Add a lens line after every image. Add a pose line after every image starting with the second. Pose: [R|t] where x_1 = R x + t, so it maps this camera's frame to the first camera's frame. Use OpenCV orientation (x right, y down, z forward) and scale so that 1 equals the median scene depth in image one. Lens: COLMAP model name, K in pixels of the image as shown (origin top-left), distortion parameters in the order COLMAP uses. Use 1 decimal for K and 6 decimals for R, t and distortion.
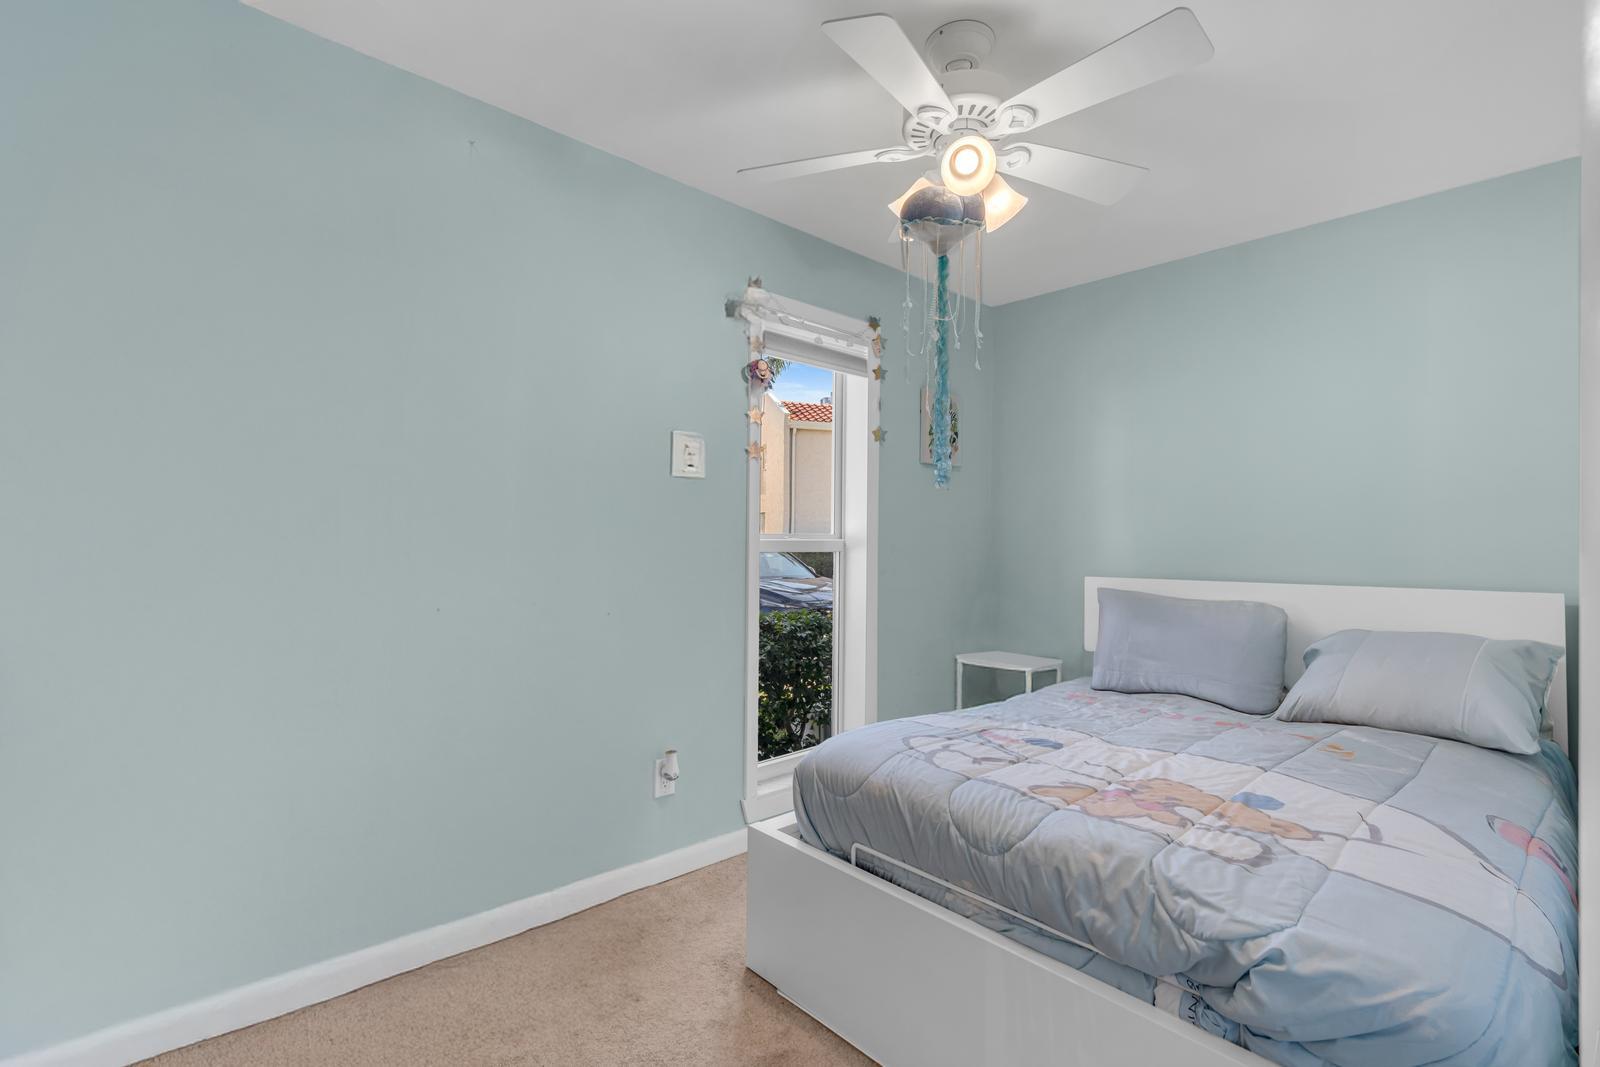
lens RADIAL K [[718.4, 0, 797.0], [0, 718.4, 527.0], [0, 0, 1]] dist [-0.000546, 0.000646]
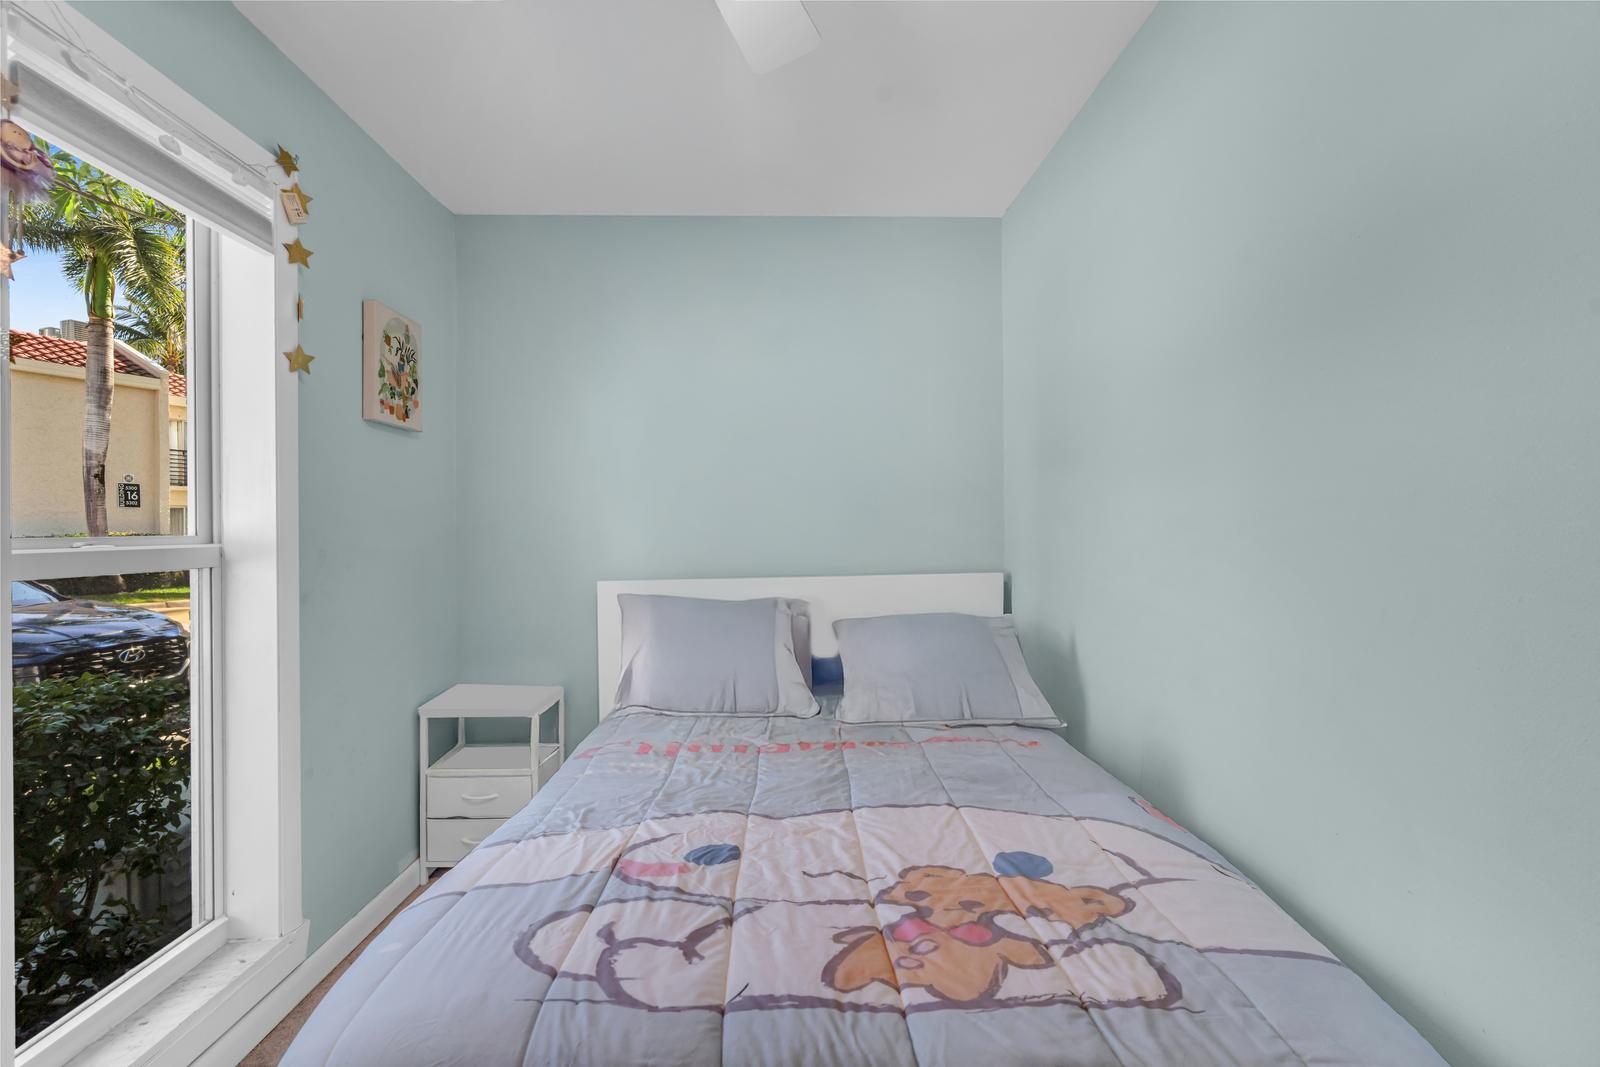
lens RADIAL K [[718.4, 0, 797.0], [0, 718.4, 527.0], [0, 0, 1]] dist [-0.000546, 0.000646]
pose [[0.660490, -0.014027, 0.750704, -0.096550], [0.004856, 0.999884, 0.014410, -0.003055], [-0.750819, -0.005872, 0.660481, 0.561173]]
